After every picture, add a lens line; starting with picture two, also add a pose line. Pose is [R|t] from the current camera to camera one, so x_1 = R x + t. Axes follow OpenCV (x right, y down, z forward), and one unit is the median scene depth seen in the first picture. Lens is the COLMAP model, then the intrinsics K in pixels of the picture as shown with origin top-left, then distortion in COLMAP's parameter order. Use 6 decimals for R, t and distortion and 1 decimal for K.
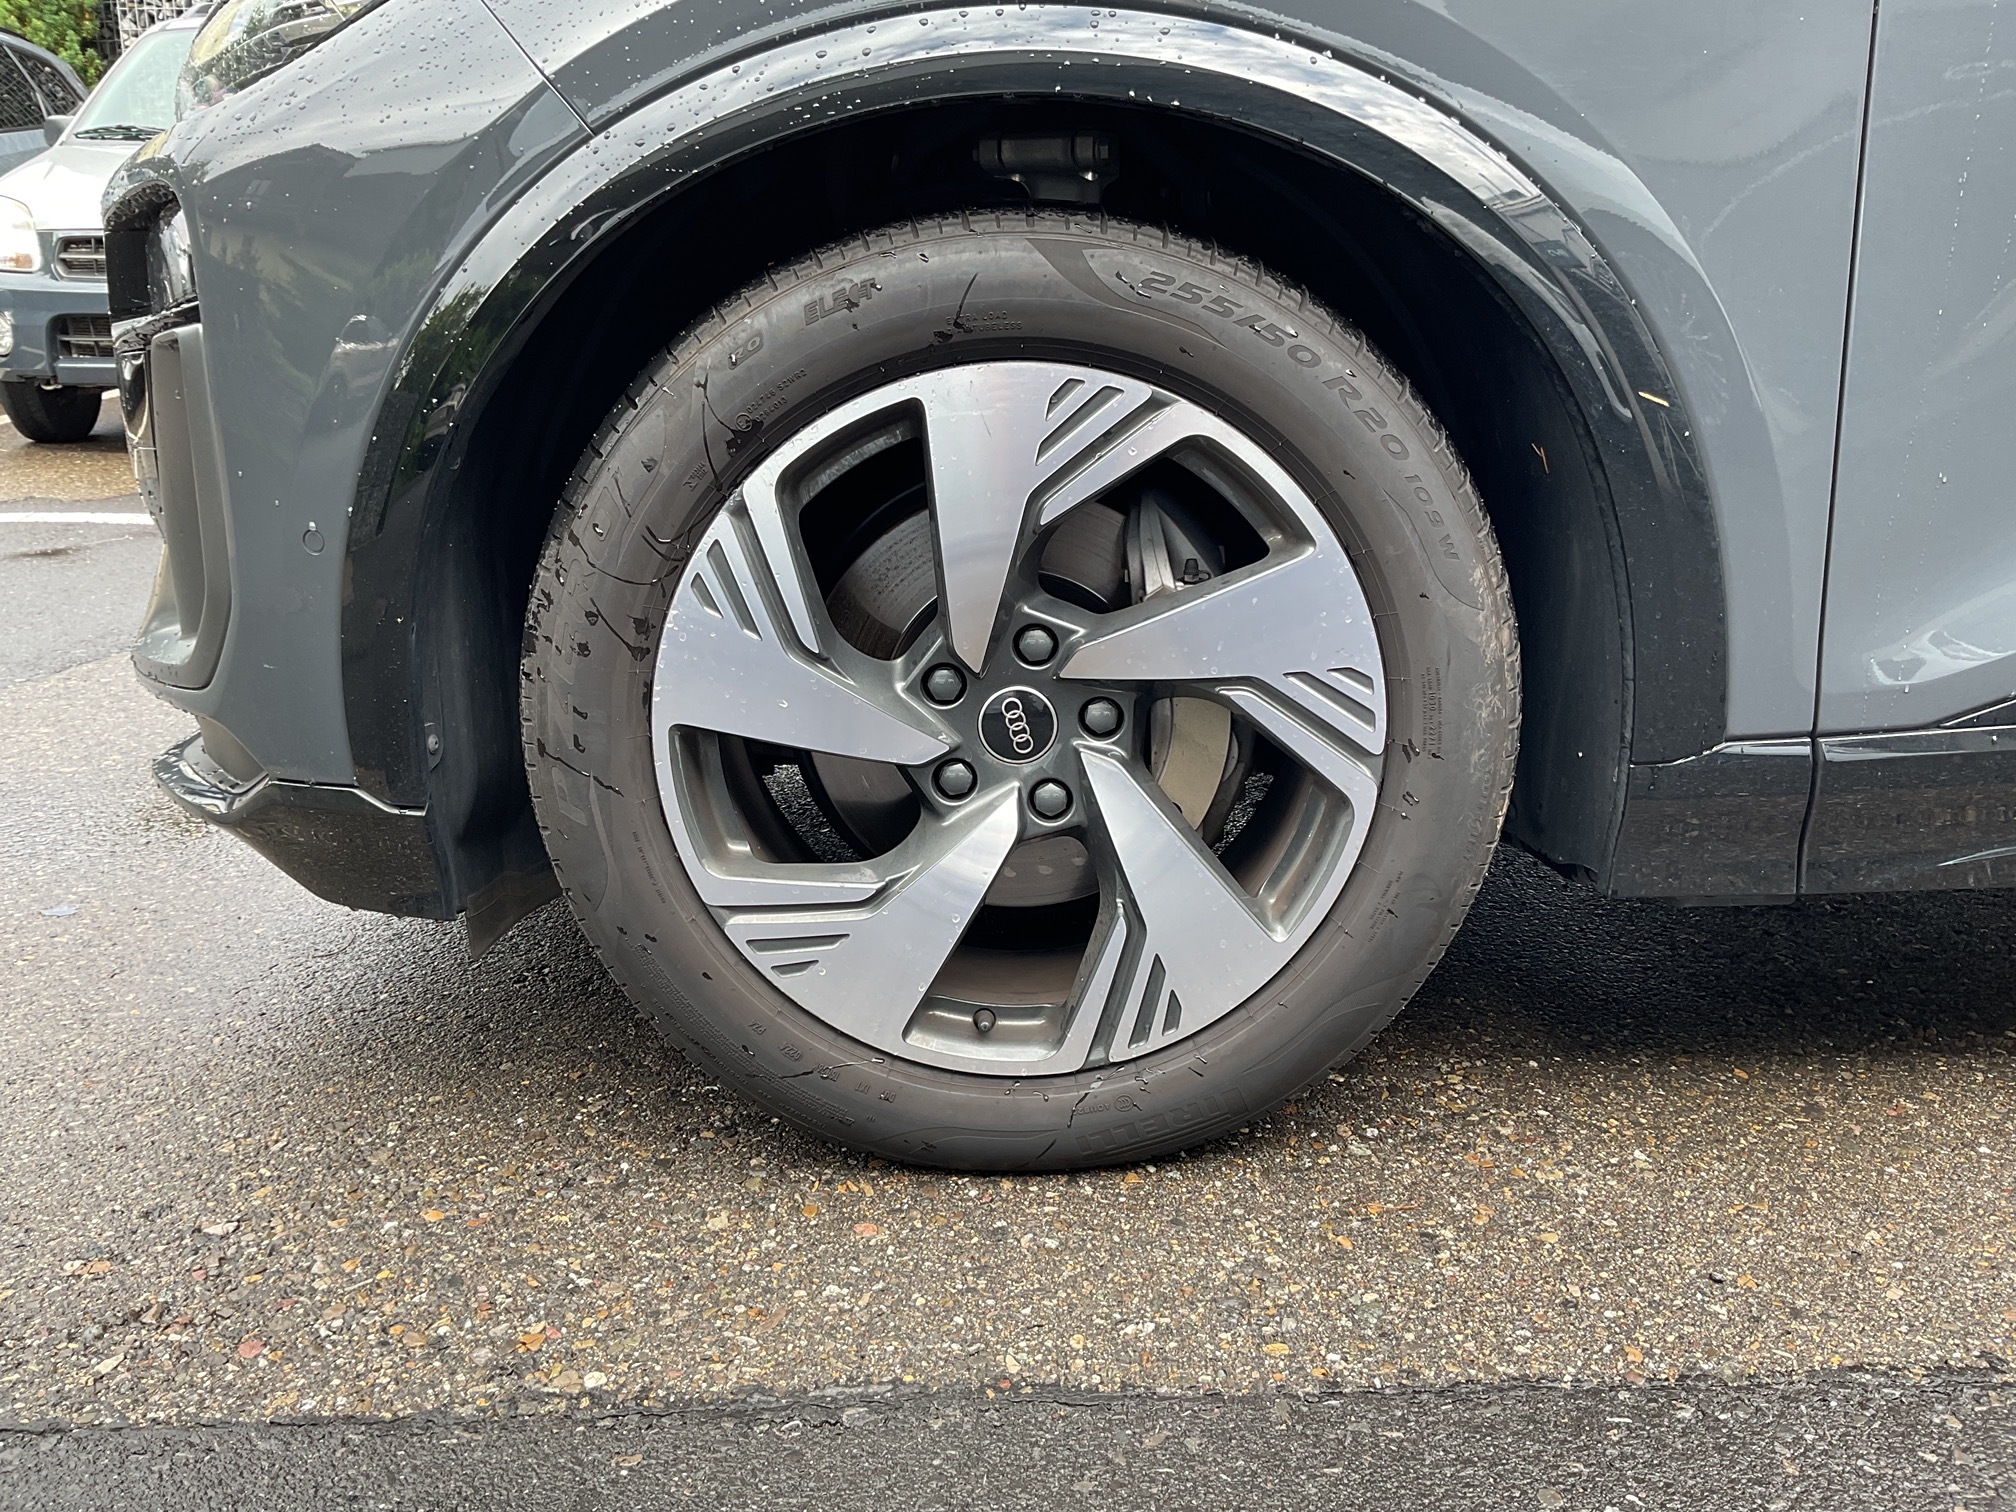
lens RADIAL K [[1679.8, 0, 1004.2], [0, 1679.8, 764.6], [0, 0, 1]] dist [0.070956, -0.132703]
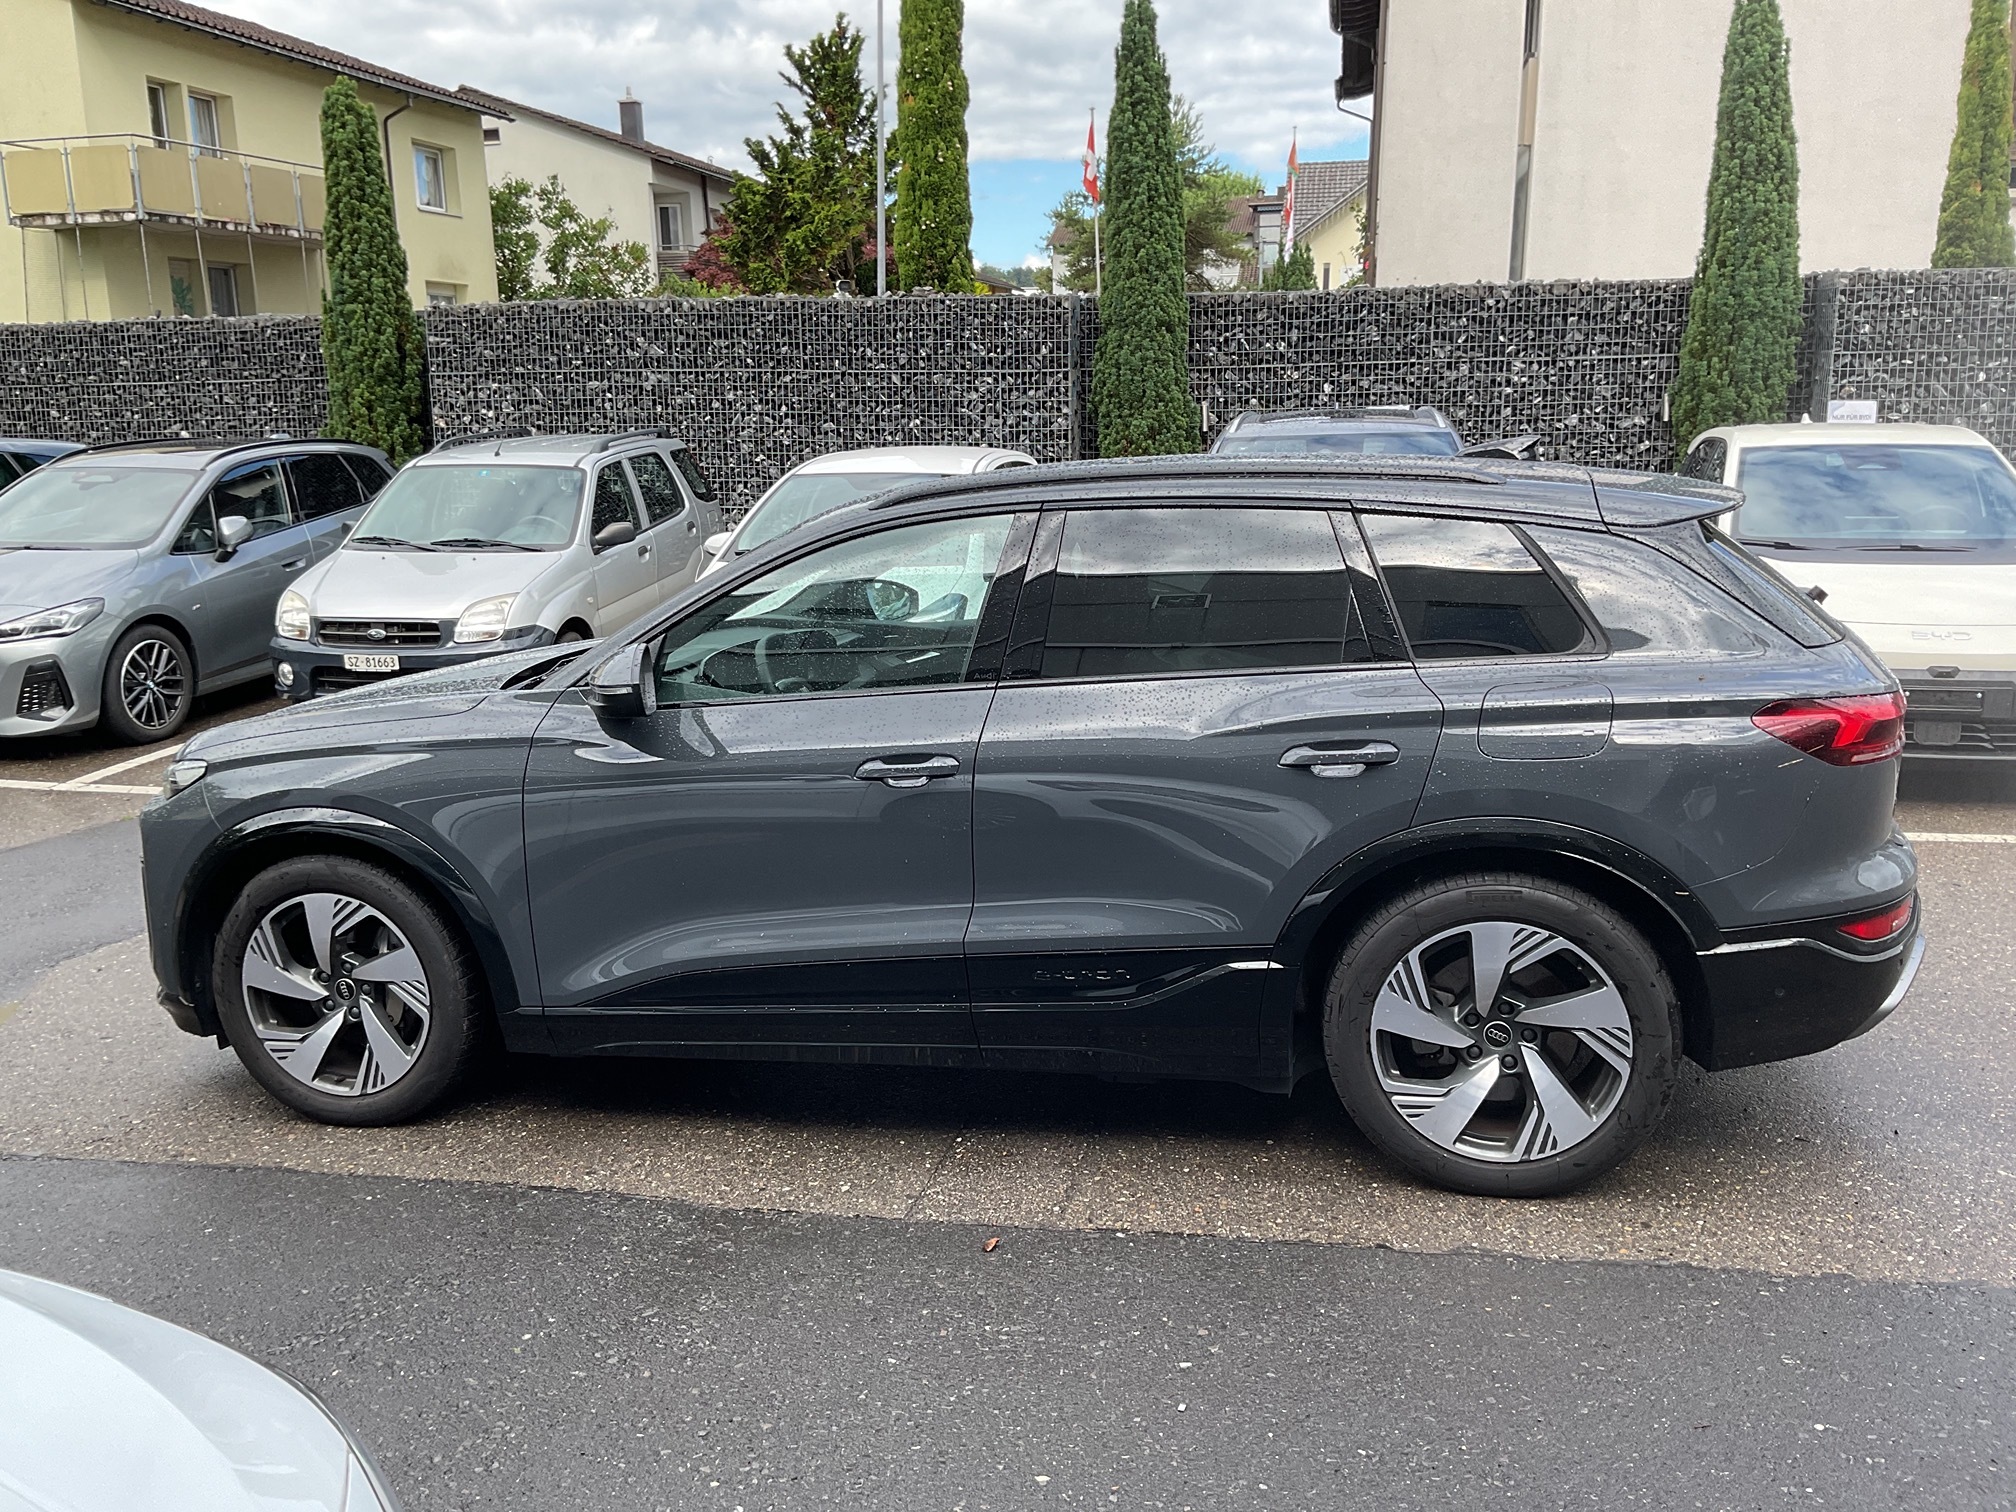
lens RADIAL K [[1679.8, 0, 1012.5], [0, 1679.8, 756.2], [0, 0, 1]] dist [0.070956, -0.132703]
pose [[0.970448, 0.031693, -0.239219, -0.123542], [-0.049570, 0.996379, -0.069085, -0.261803], [0.236163, 0.078901, 0.968505, -2.036604]]
